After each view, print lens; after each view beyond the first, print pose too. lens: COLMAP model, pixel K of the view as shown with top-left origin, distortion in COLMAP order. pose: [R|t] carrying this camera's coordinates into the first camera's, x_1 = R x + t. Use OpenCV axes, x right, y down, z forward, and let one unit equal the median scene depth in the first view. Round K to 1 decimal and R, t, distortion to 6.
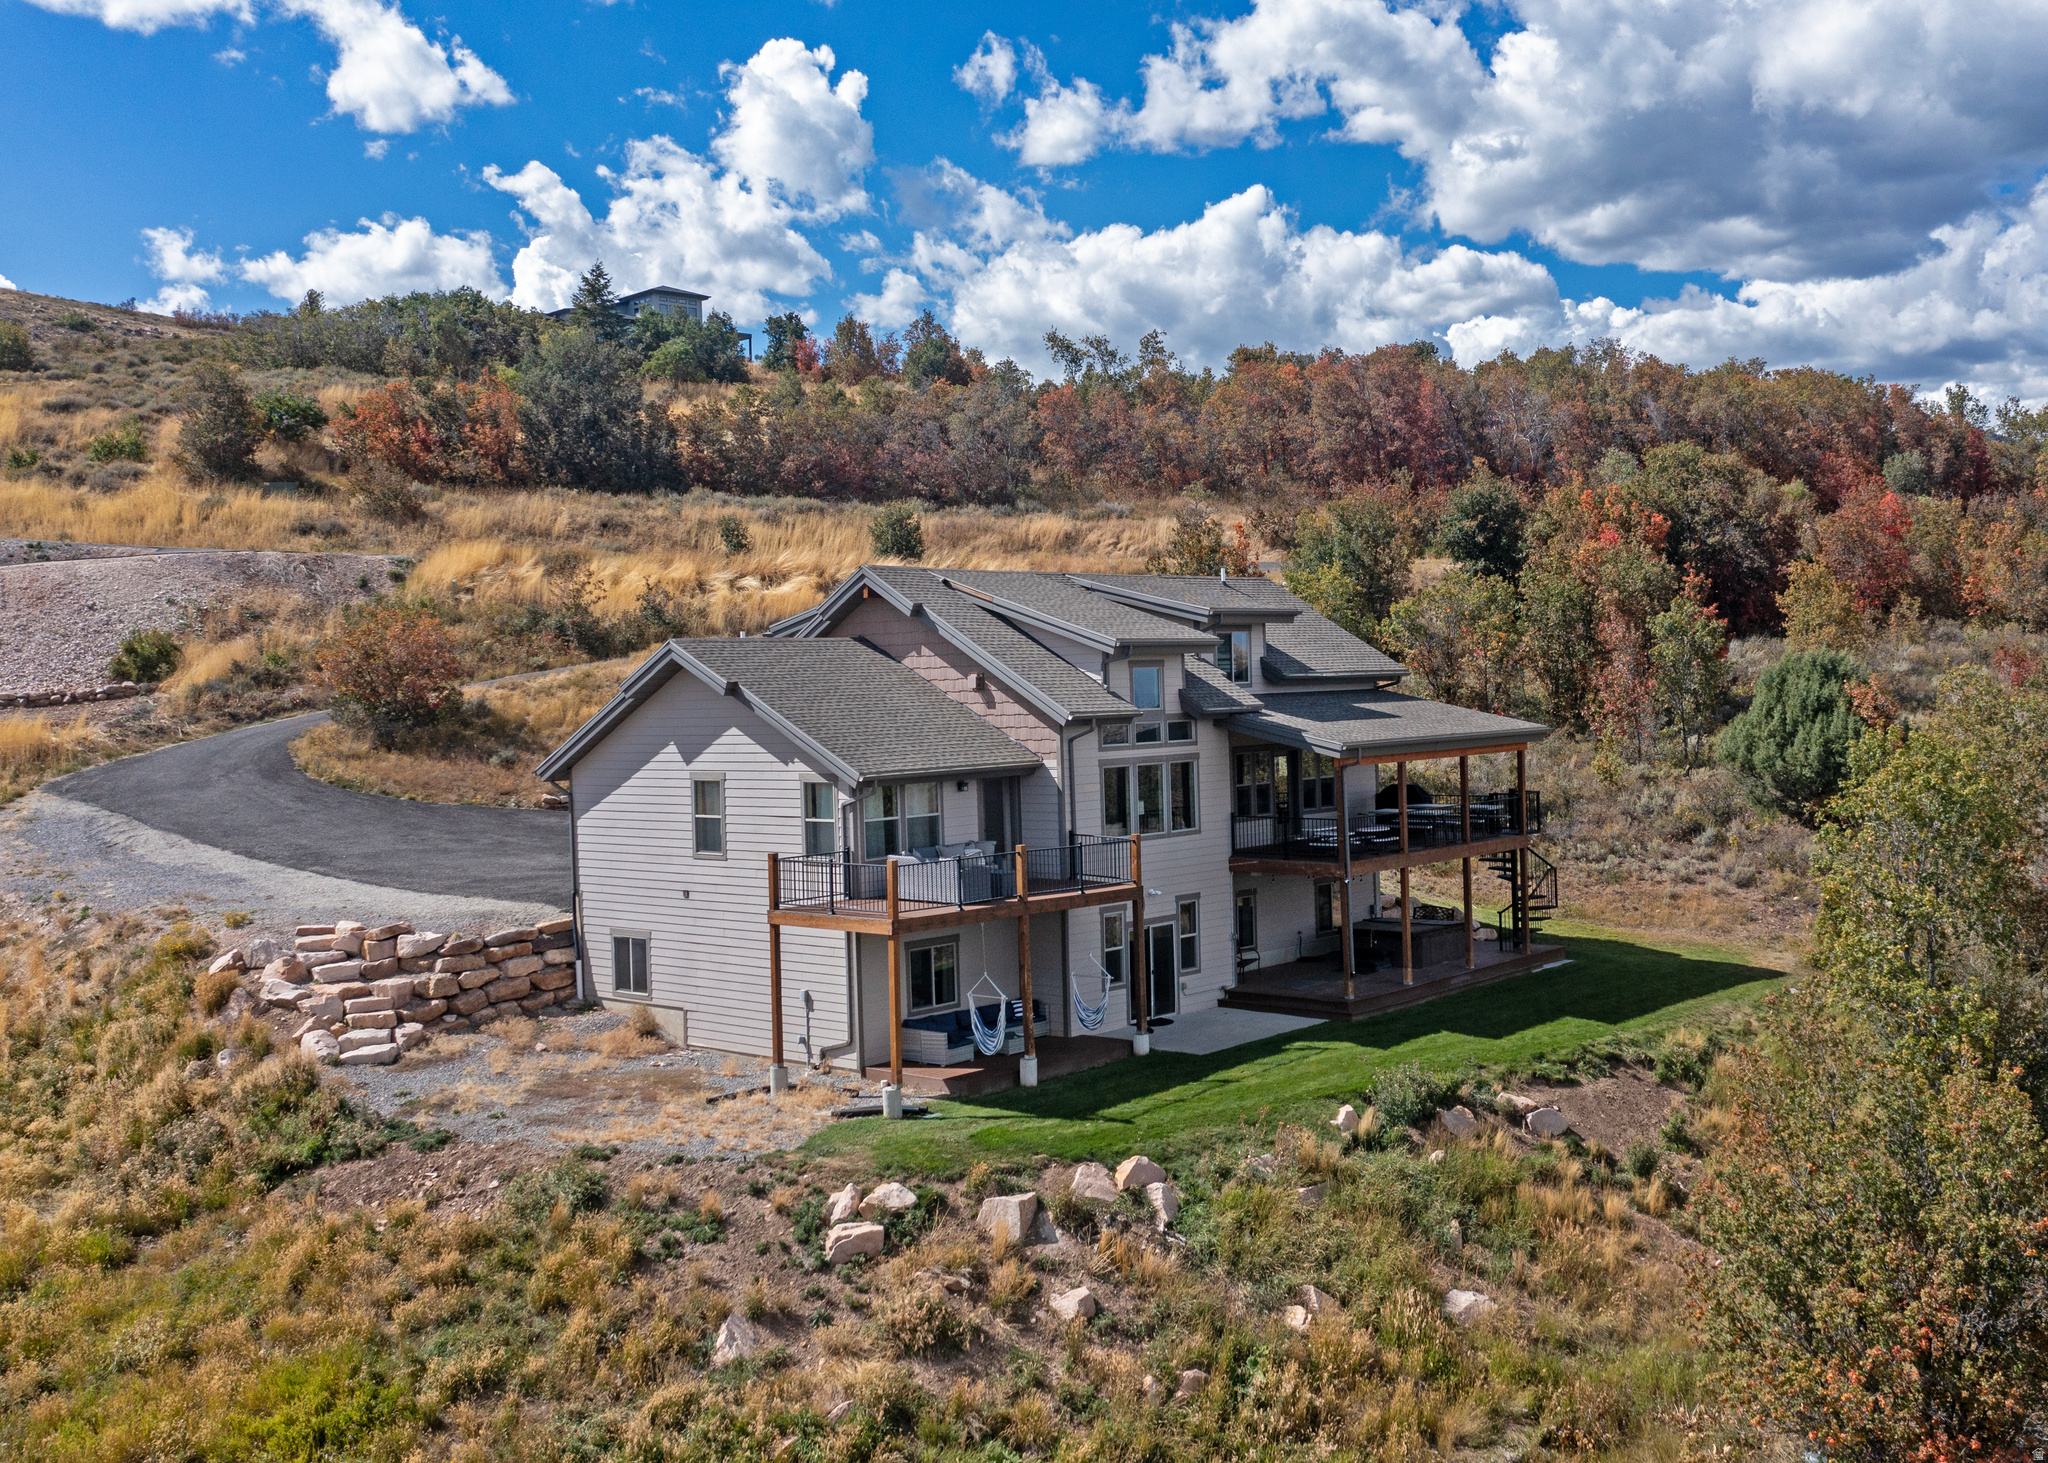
lens RADIAL K [[2054.6, 0, 1222.0], [0, 2054.6, 732.3], [0, 0, 1]] dist [-0.014711, 0.006477]
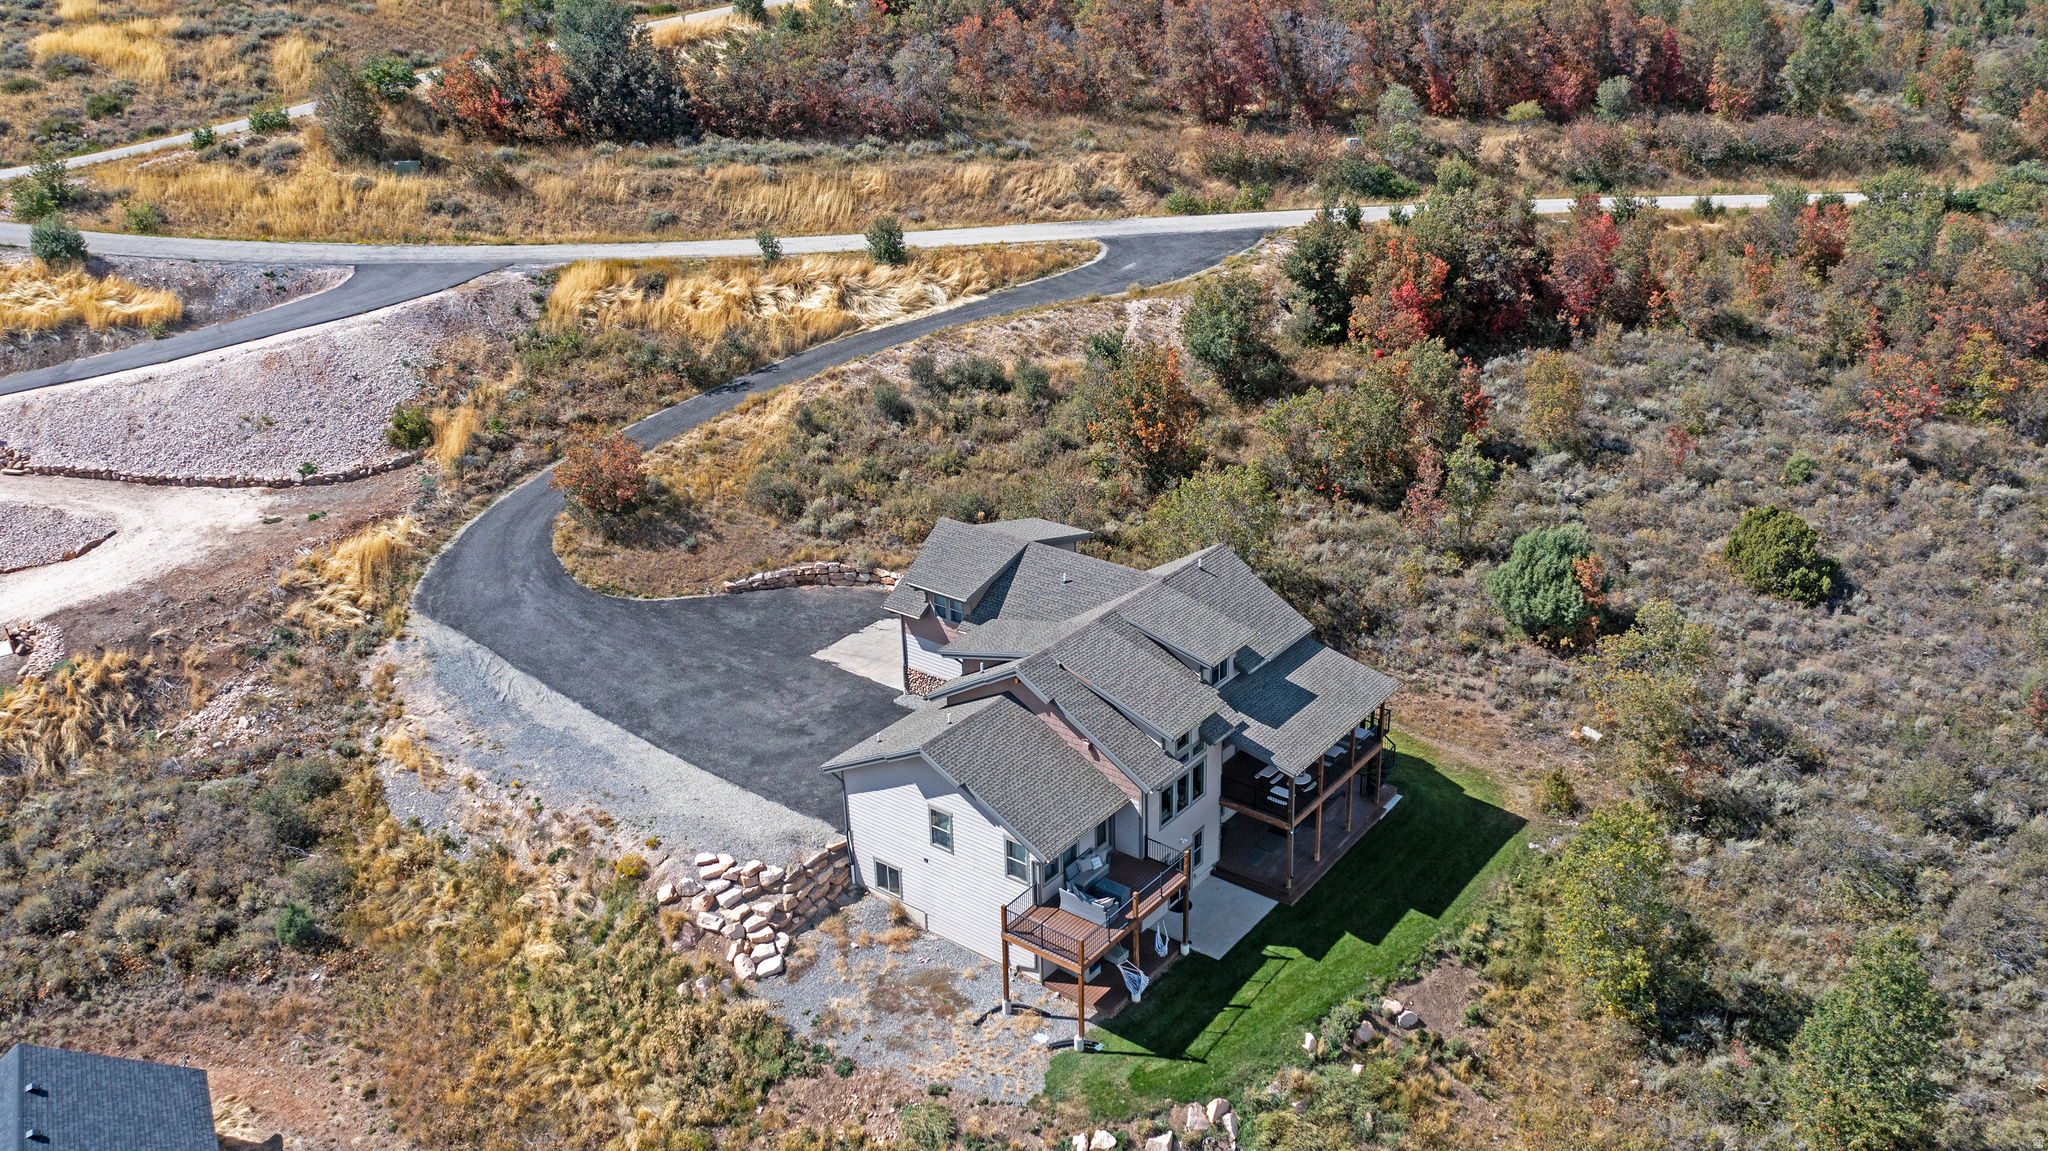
lens RADIAL K [[1618.4, 0, 1024.0], [0, 1618.4, 575.5], [0, 0, 1]] dist [-0.015471, 0.007834]
pose [[0.999835, -0.007432, 0.016545, -0.187040], [0.000766, 0.928692, 0.370850, -0.635112], [-0.018122, -0.370777, 0.928545, -0.201718]]
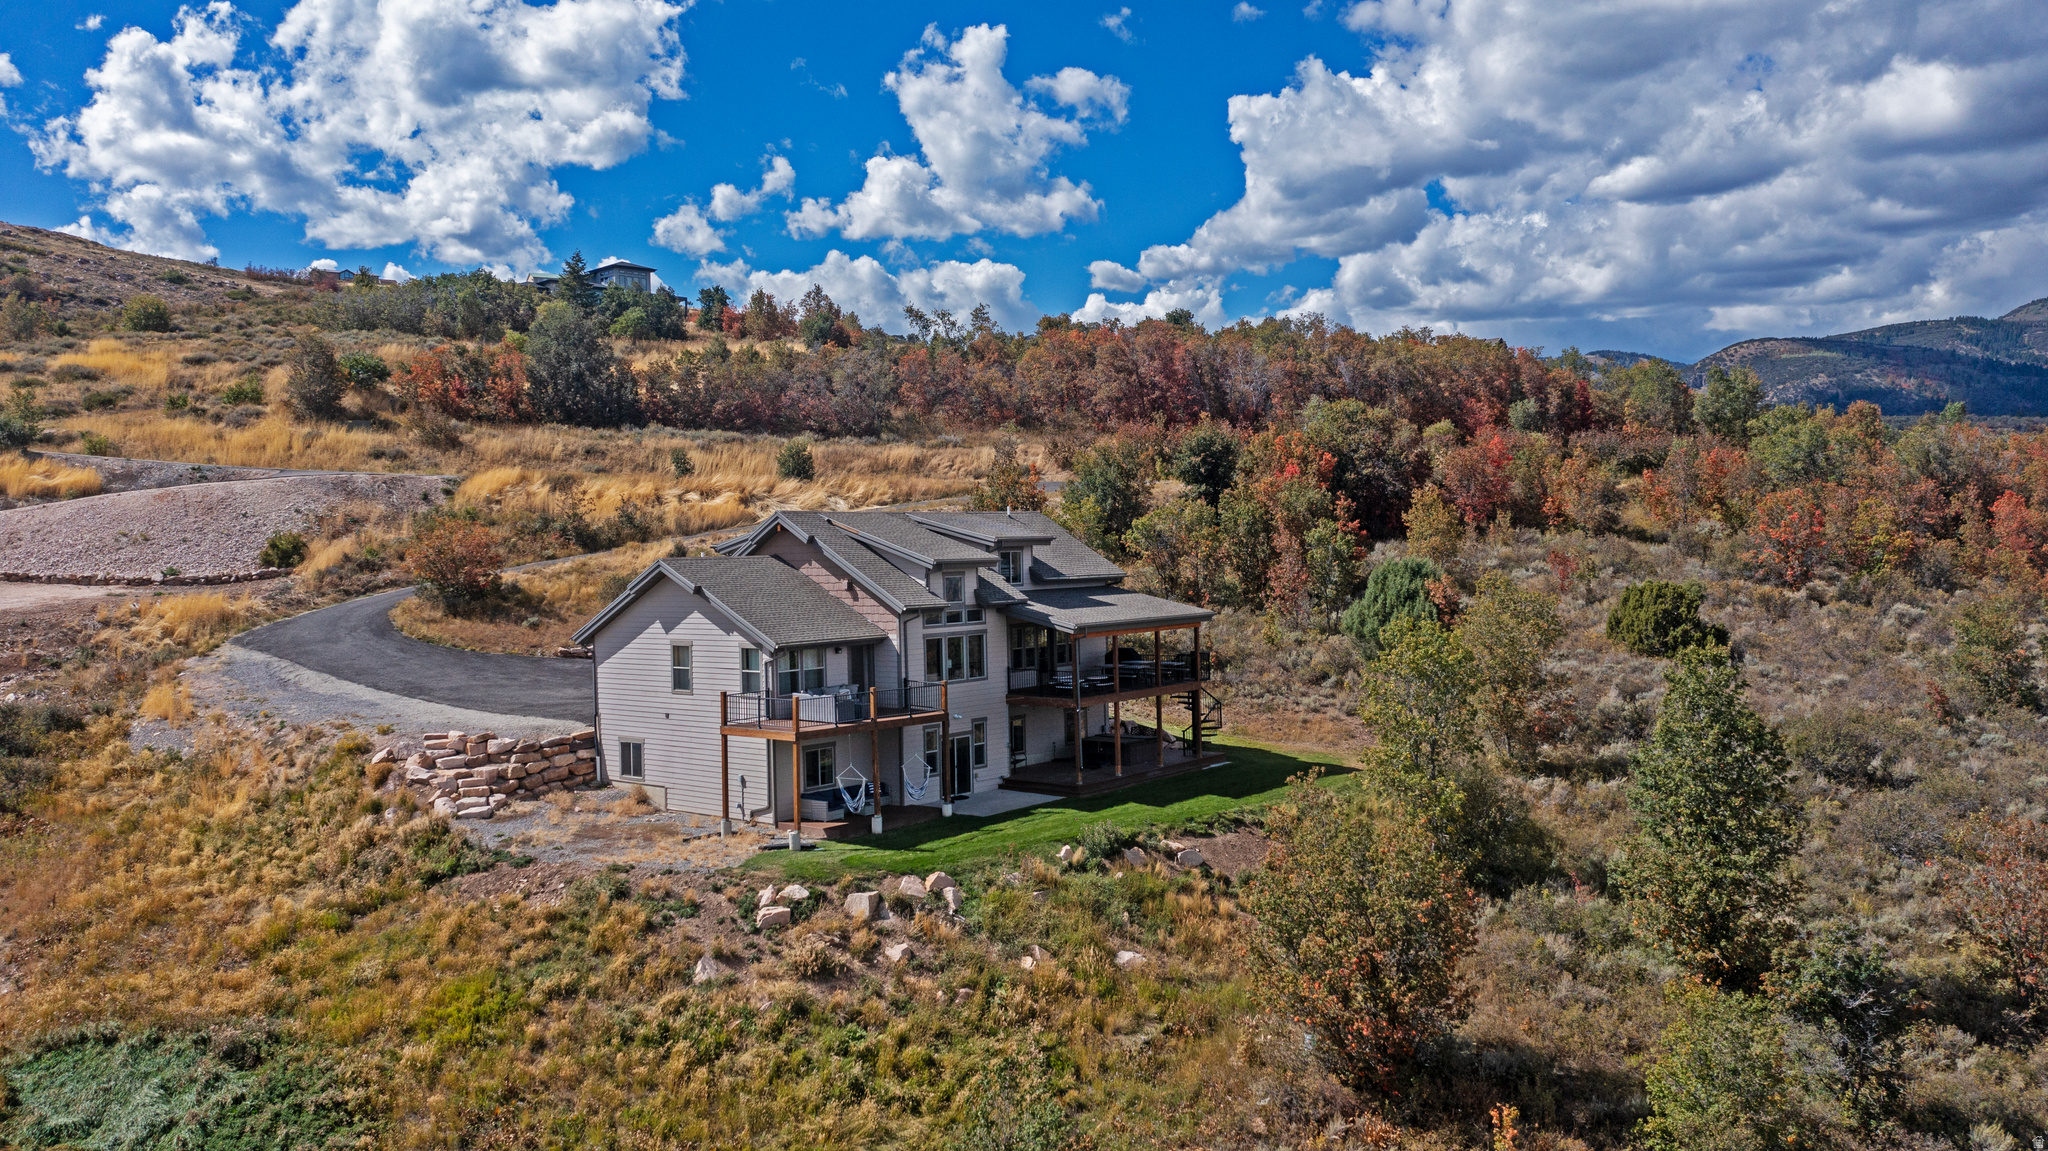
lens RADIAL K [[1618.4, 0, 1024.0], [0, 1618.4, 575.5], [0, 0, 1]] dist [-0.015471, 0.007834]
pose [[0.999883, 0.005841, -0.014118, 0.035116], [-0.005956, 0.999949, -0.008129, -0.021639], [0.014070, 0.008212, 0.999867, -0.255079]]
